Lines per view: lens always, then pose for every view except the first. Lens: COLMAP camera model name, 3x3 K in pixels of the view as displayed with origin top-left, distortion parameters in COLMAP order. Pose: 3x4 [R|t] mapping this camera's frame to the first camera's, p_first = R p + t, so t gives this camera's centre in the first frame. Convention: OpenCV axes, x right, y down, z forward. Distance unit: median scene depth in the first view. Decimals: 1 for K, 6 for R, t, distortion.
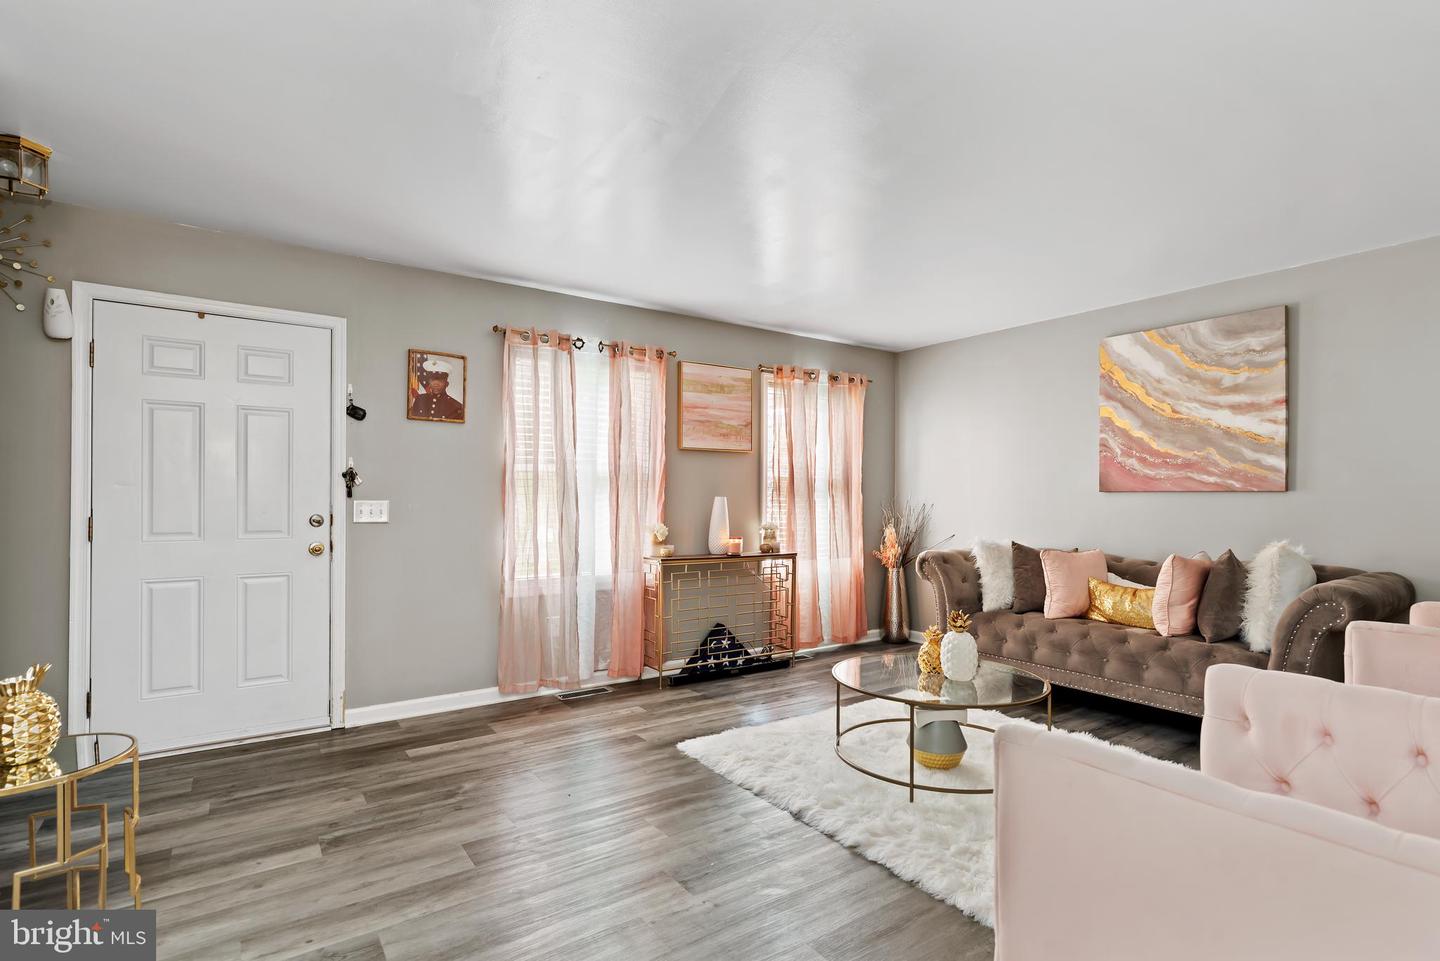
lens RADIAL K [[703.5, 0, 725.6], [0, 703.5, 492.0], [0, 0, 1]] dist [-0.000914, 0.001370]
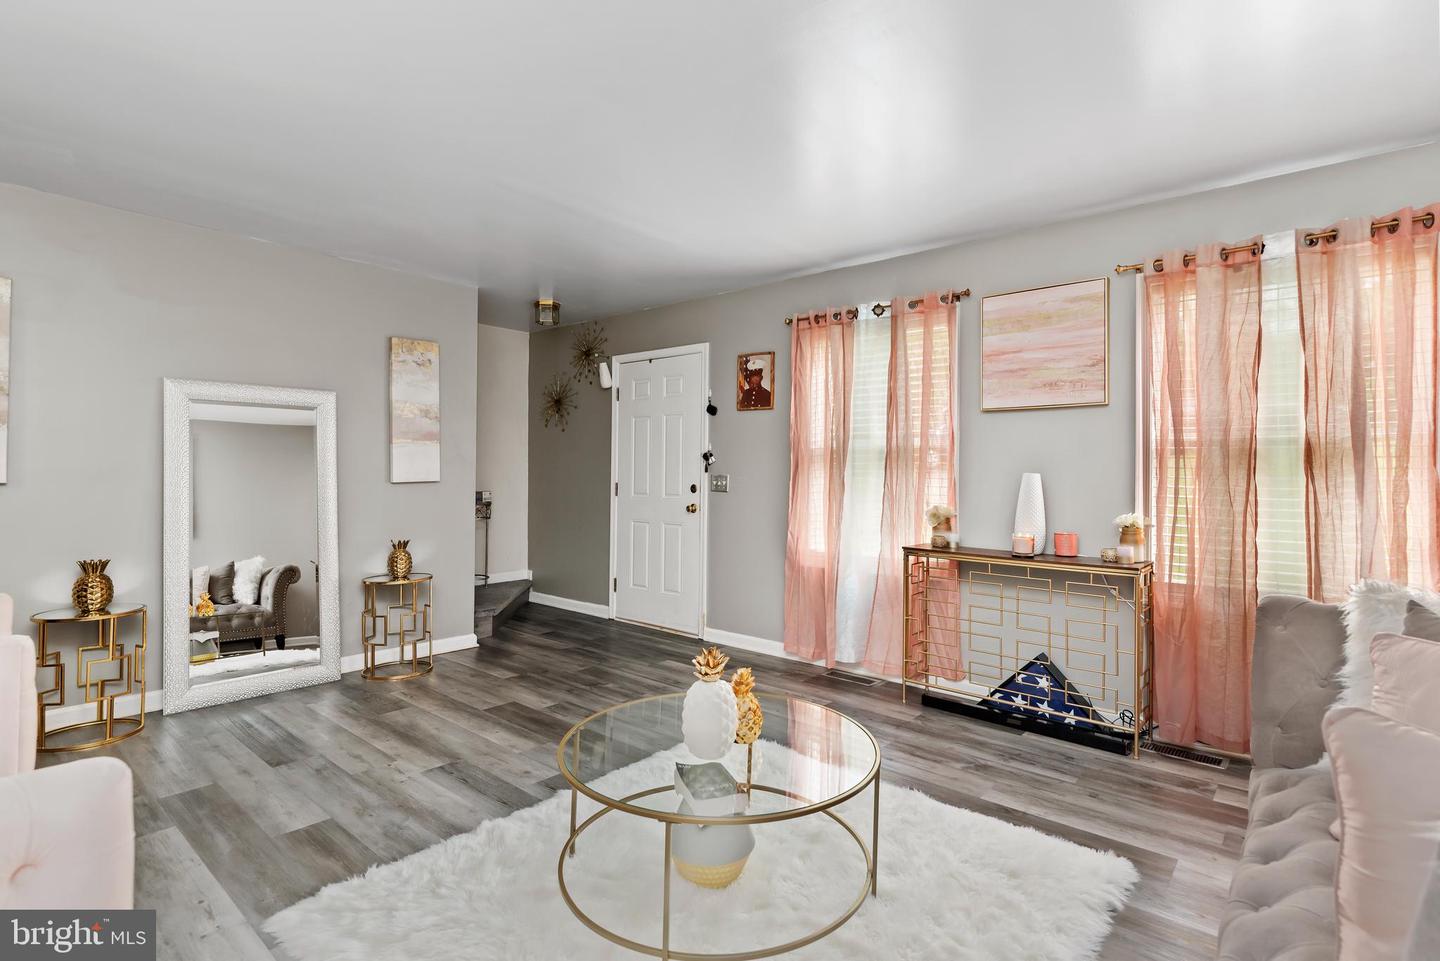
lens RADIAL K [[703.5, 0, 725.8], [0, 703.5, 444.1], [0, 0, 1]] dist [-0.000914, 0.001370]
pose [[0.247103, -0.037615, -0.968259, 0.746129], [0.003991, 0.999277, -0.037802, 0.004540], [0.968981, 0.005477, 0.247075, 0.647014]]
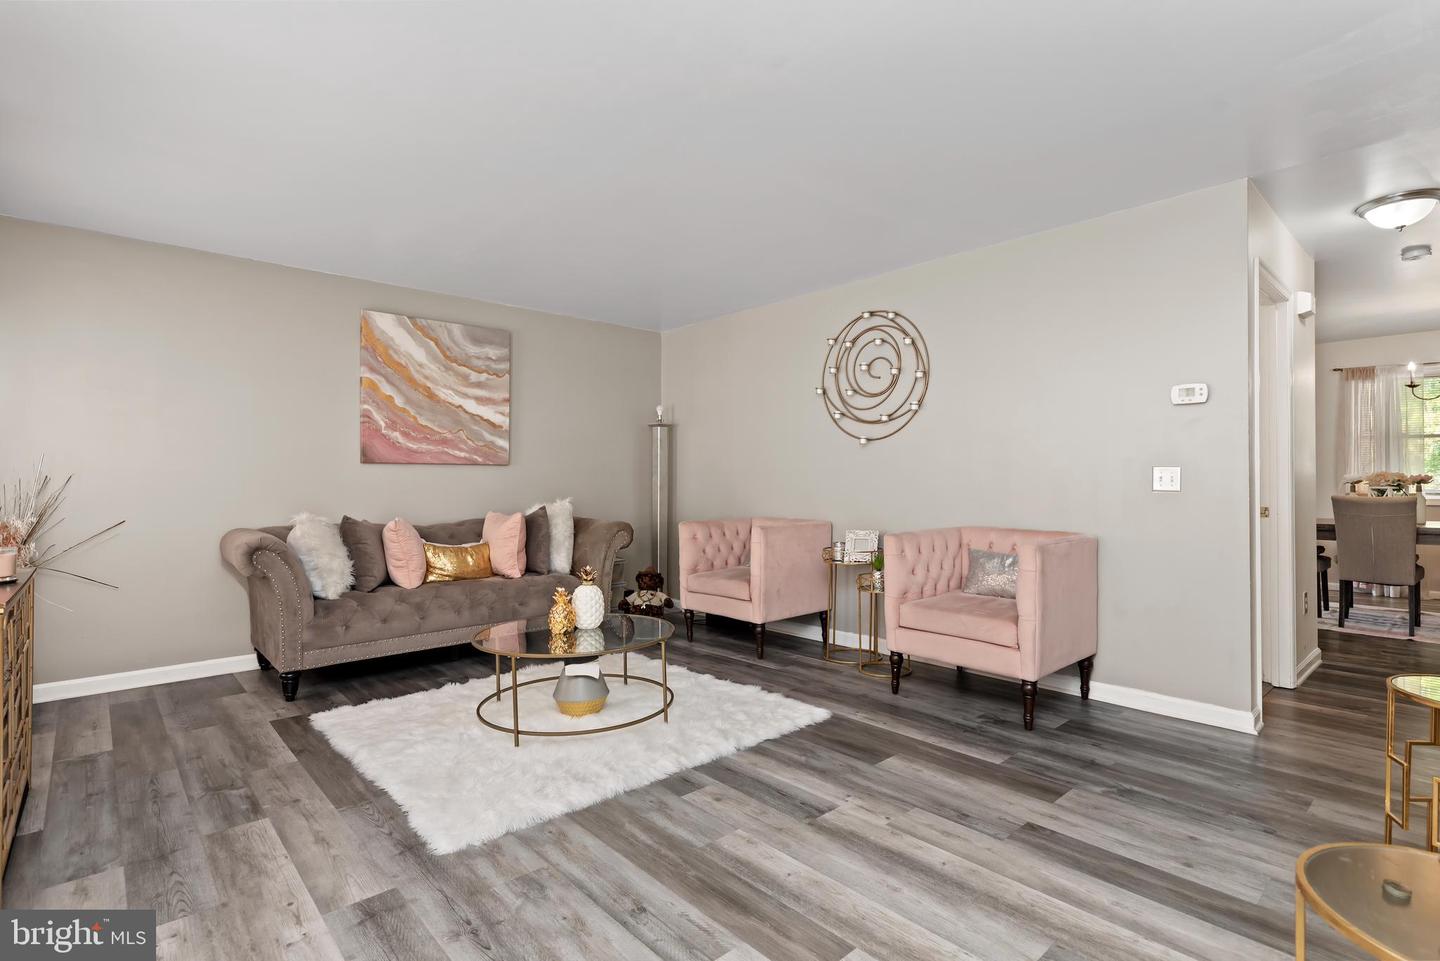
lens RADIAL K [[703.5, 0, 726.8], [0, 703.5, 483.9], [0, 0, 1]] dist [-0.000914, 0.001370]
pose [[-0.132156, -0.008784, 0.991190, -0.606990], [-0.007286, 0.999942, 0.007890, 0.021203], [-0.991202, -0.006179, -0.132212, 0.706046]]
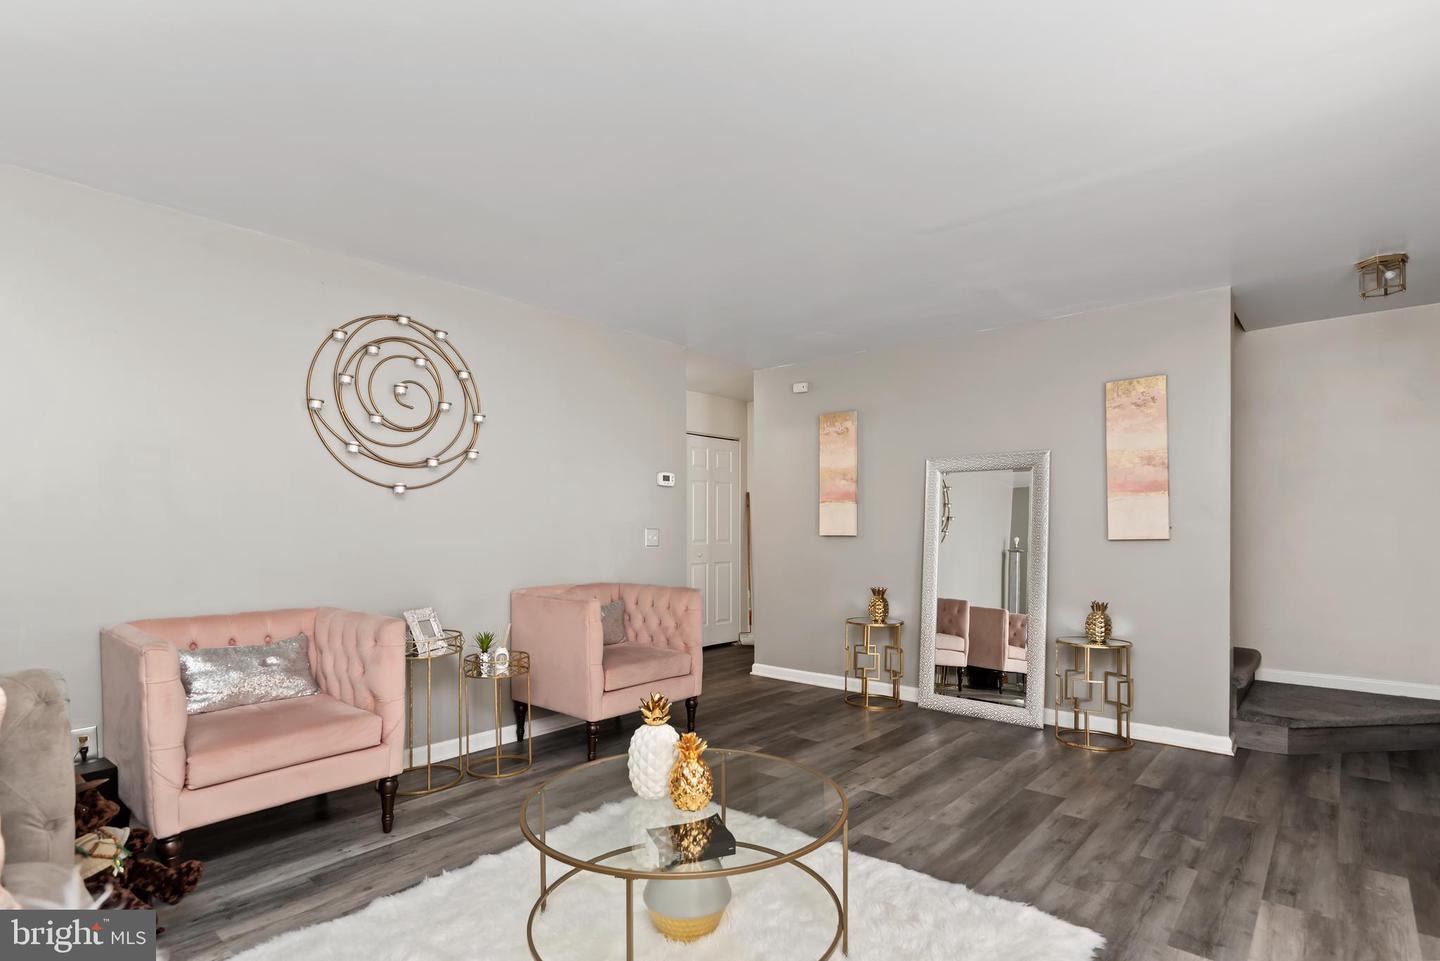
lens RADIAL K [[703.5, 0, 763.2], [0, 703.5, 540.7], [0, 0, 1]] dist [-0.000914, 0.001370]
pose [[-0.963035, 0.001945, -0.269369, 0.305342], [0.000715, 0.999989, 0.004664, 0.016693], [0.269375, 0.004299, -0.963026, 1.264288]]
